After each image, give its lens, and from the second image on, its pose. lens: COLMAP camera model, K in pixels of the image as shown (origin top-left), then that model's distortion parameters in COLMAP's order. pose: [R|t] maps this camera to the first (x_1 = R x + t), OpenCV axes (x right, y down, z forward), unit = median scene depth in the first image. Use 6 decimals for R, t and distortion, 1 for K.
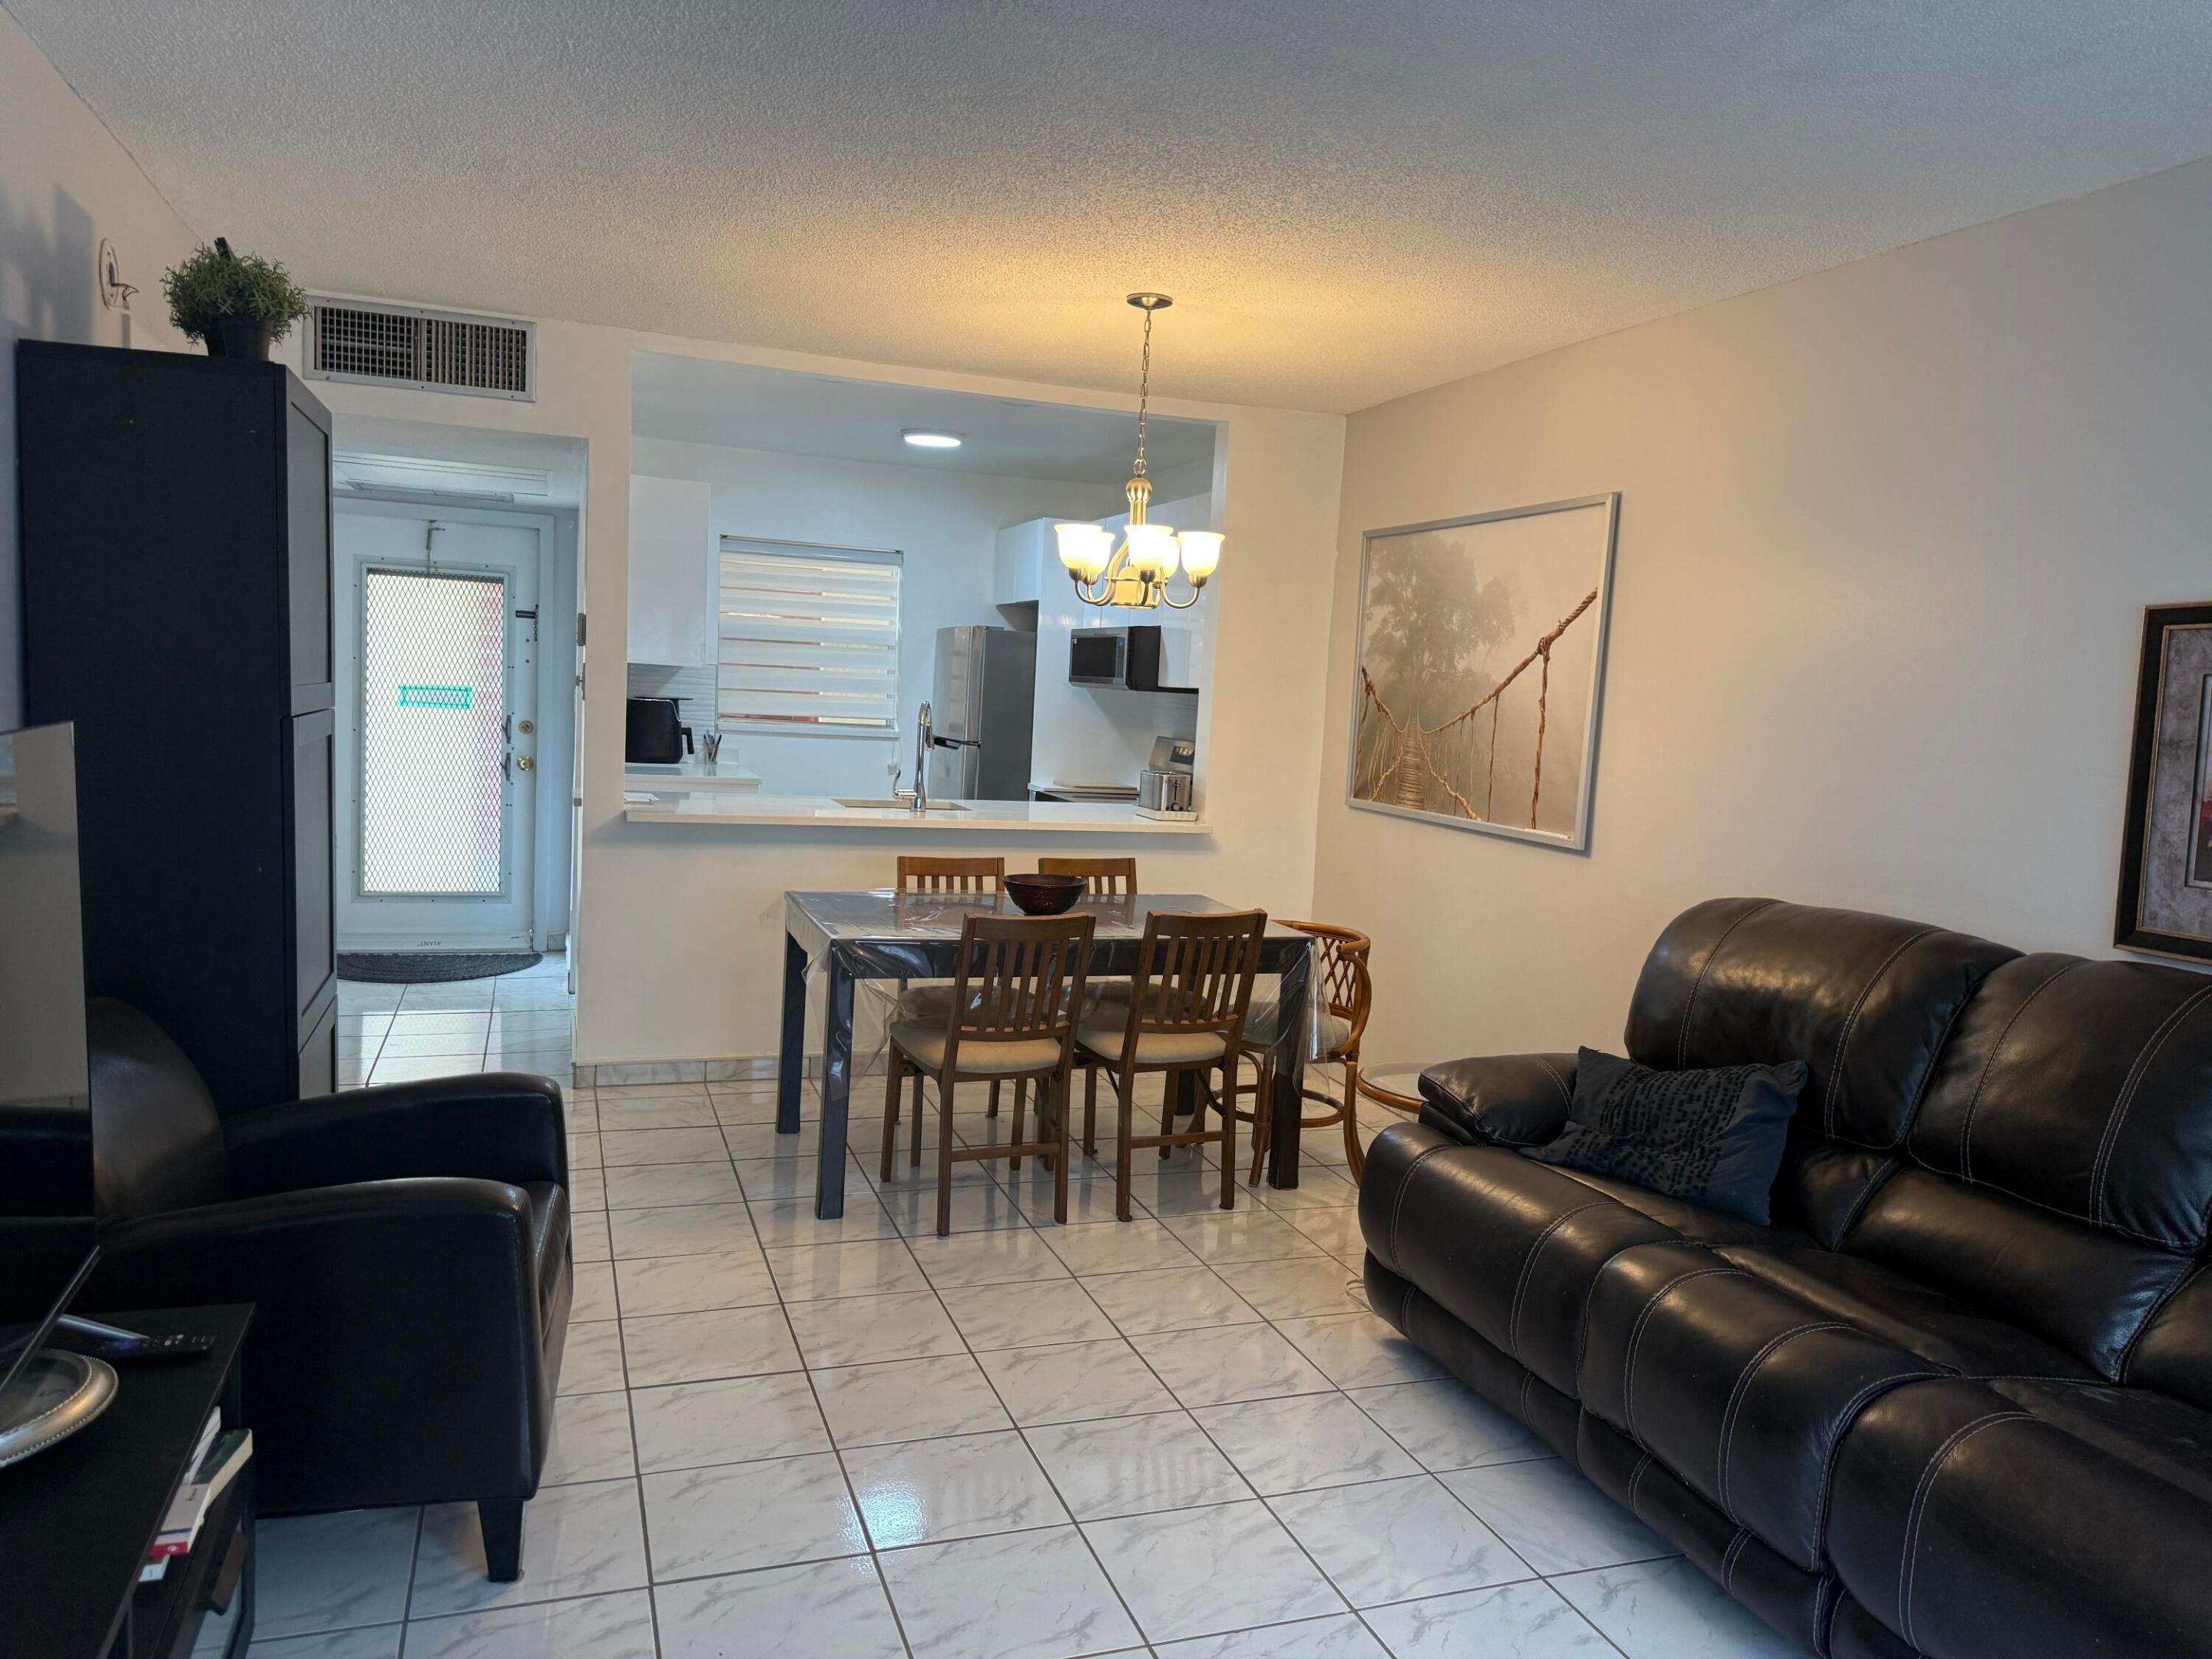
lens RADIAL K [[1561.2, 0, 1142.5], [0, 1561.2, 831.0], [0, 0, 1]] dist [0.107761, -0.207841]
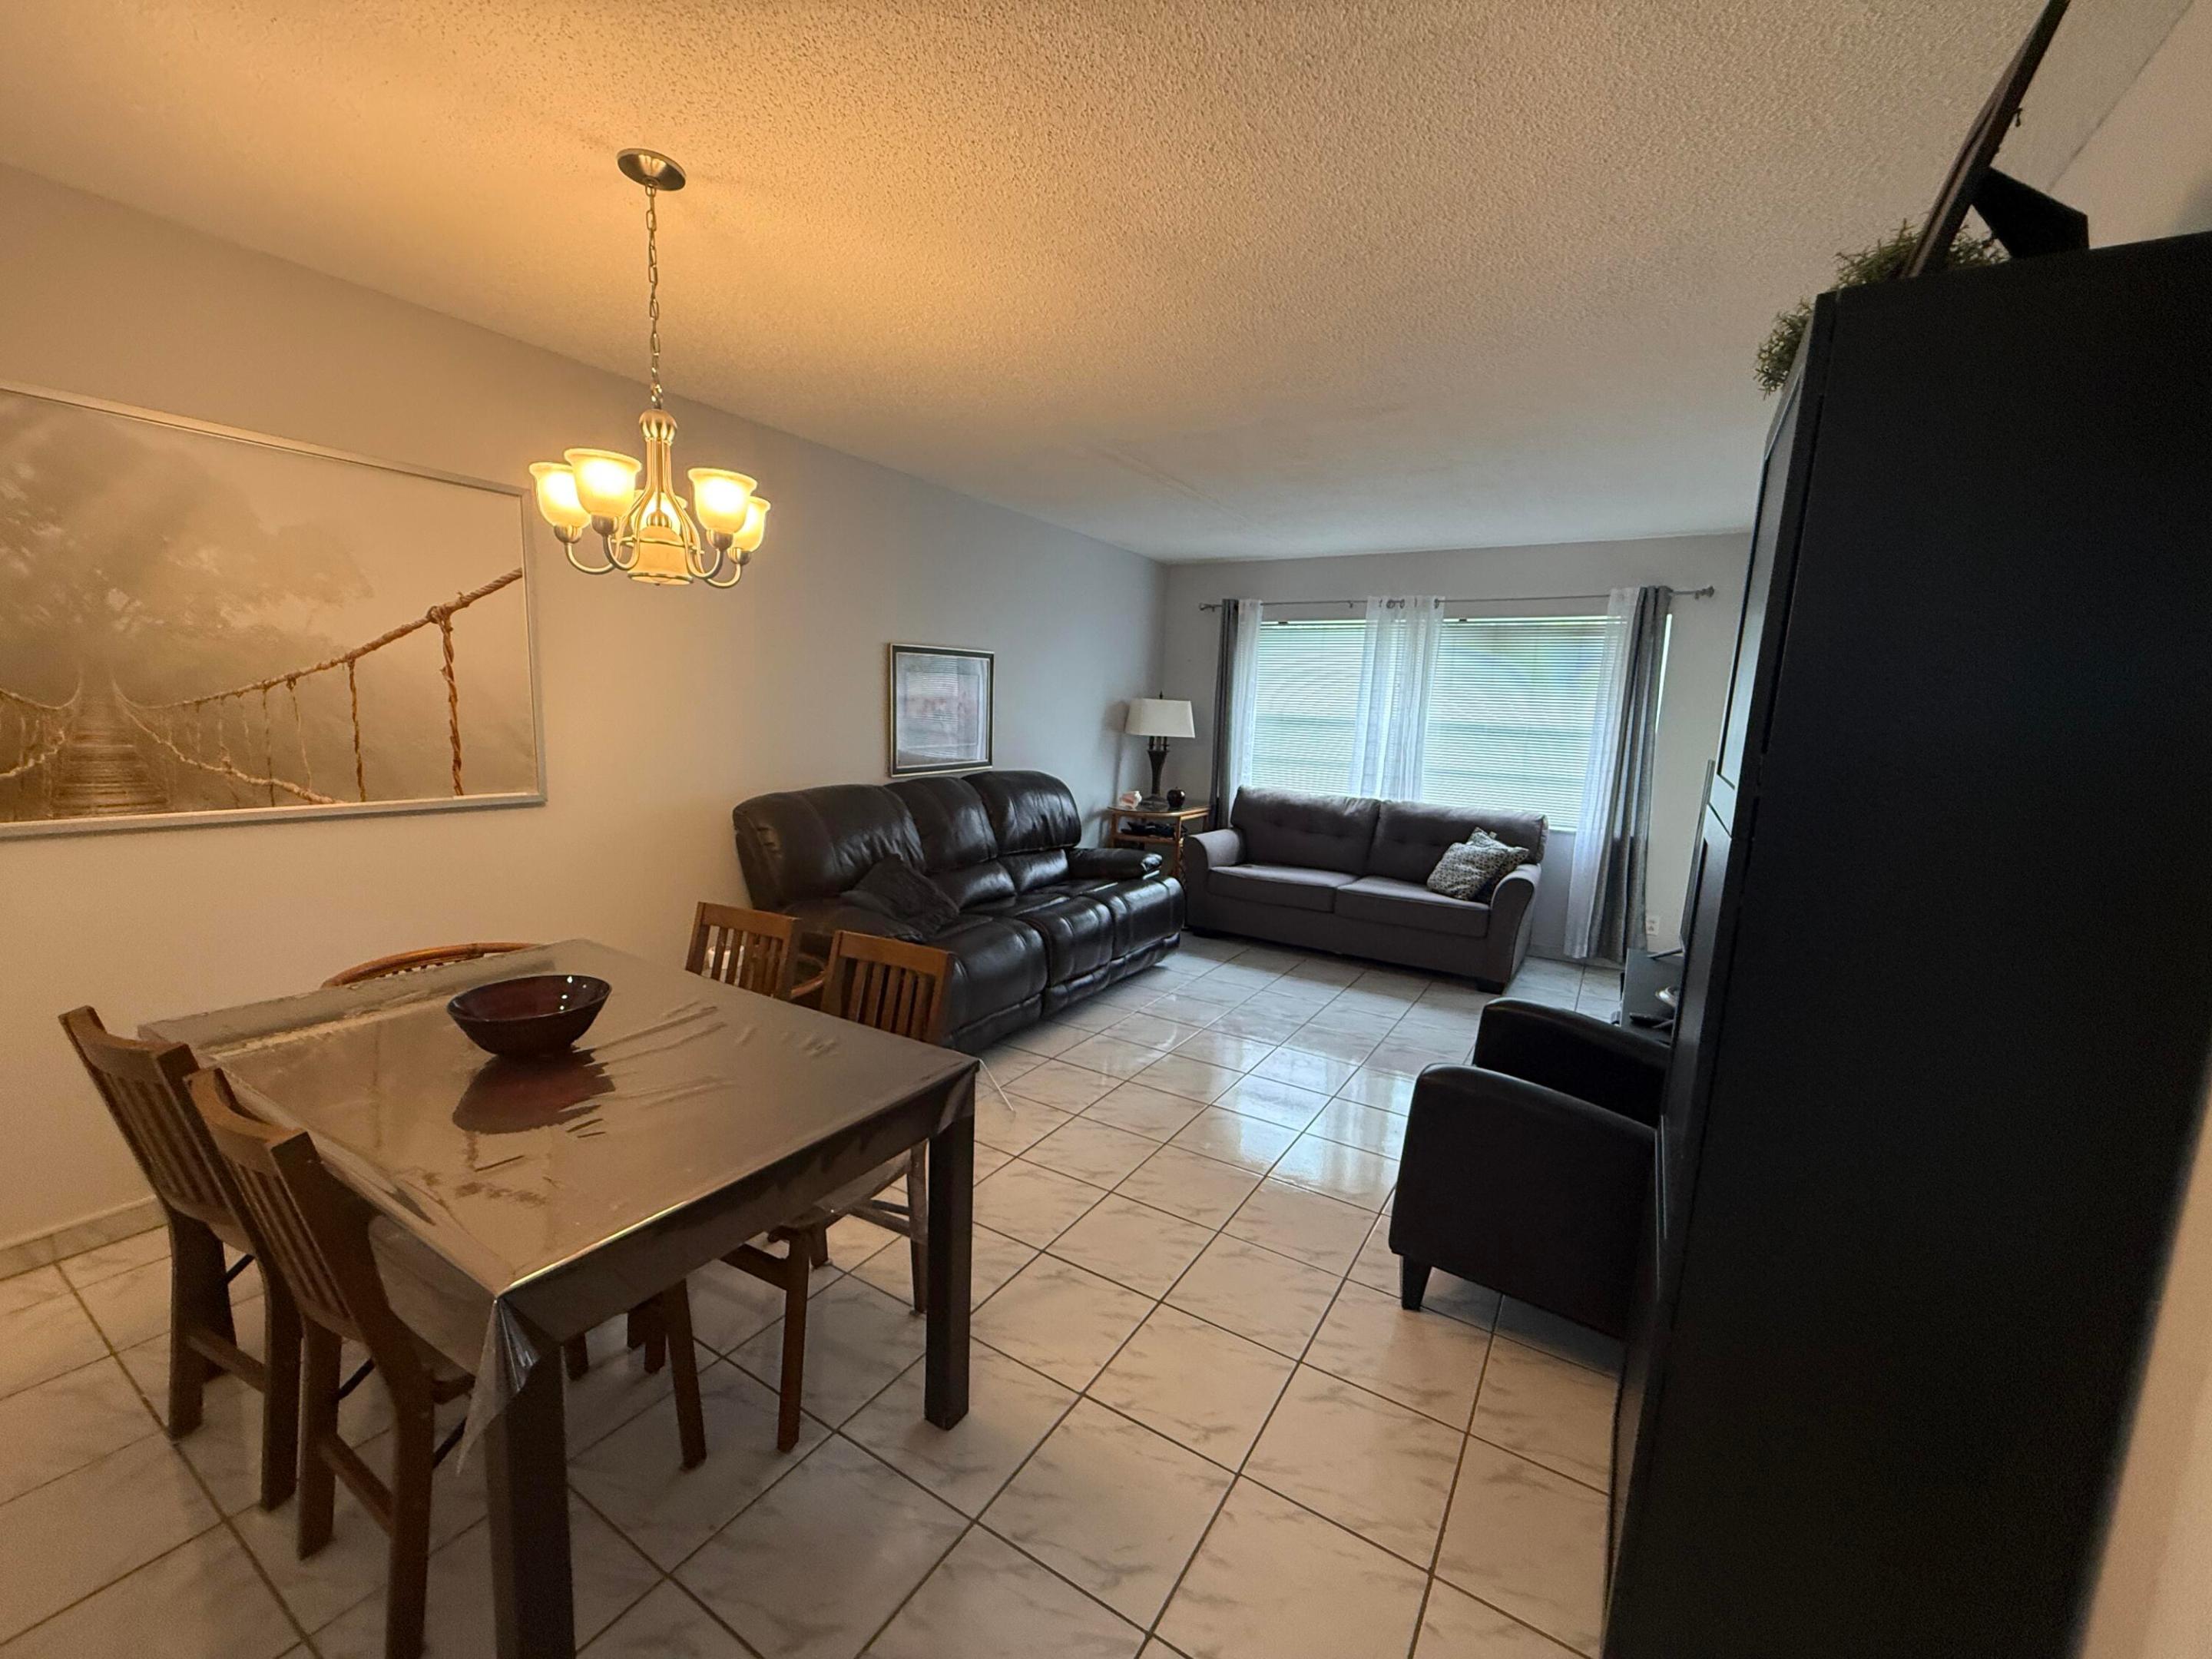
lens RADIAL K [[894.3, 0, 1106.0], [0, 894.3, 829.5], [0, 0, 1]] dist [0.001737, -0.001061]
pose [[-0.618095, -0.183644, 0.764351, -0.393471], [0.000538, 0.972231, 0.234024, -0.098338], [-0.786103, 0.145060, -0.600833, 0.857165]]
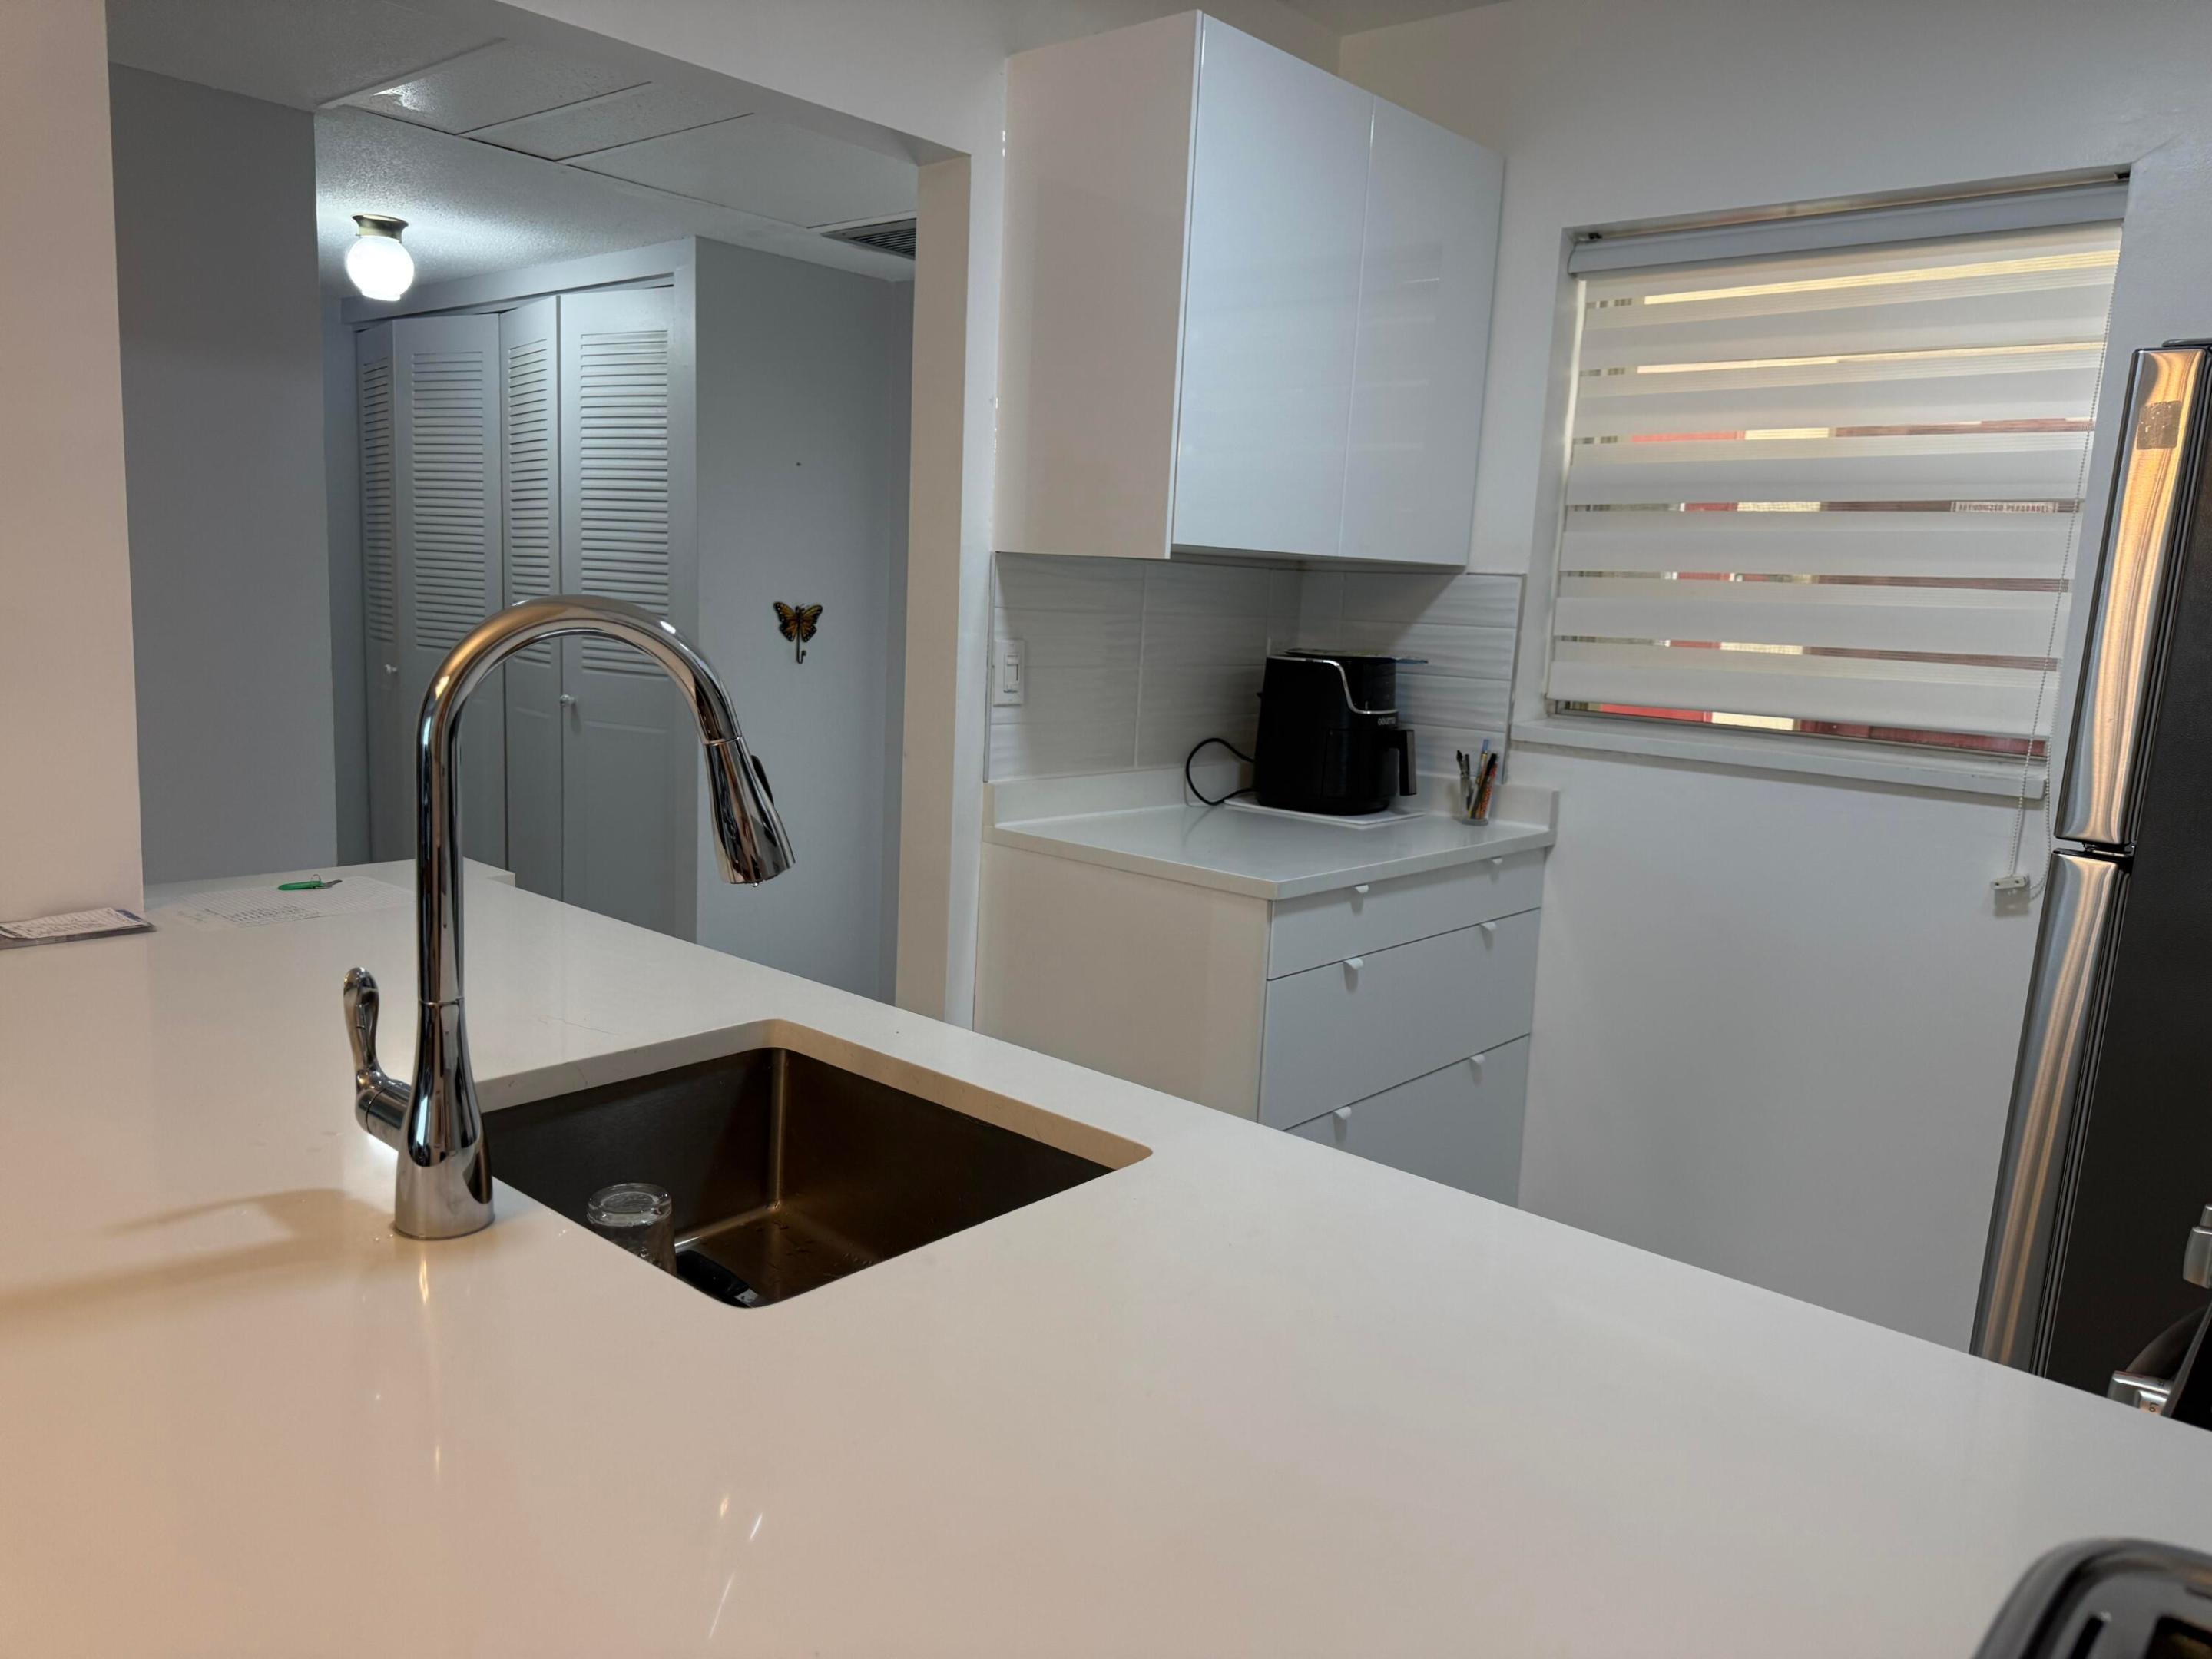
lens RADIAL K [[1568.0, 0, 1100.5], [0, 1568.0, 836.0], [0, 0, 1]] dist [0.108151, -0.146537]
pose [[0.475040, 0.108217, -0.873285, 0.044367], [-0.104056, 0.992355, 0.066369, -0.076806], [0.873790, 0.059342, 0.482669, 0.986648]]
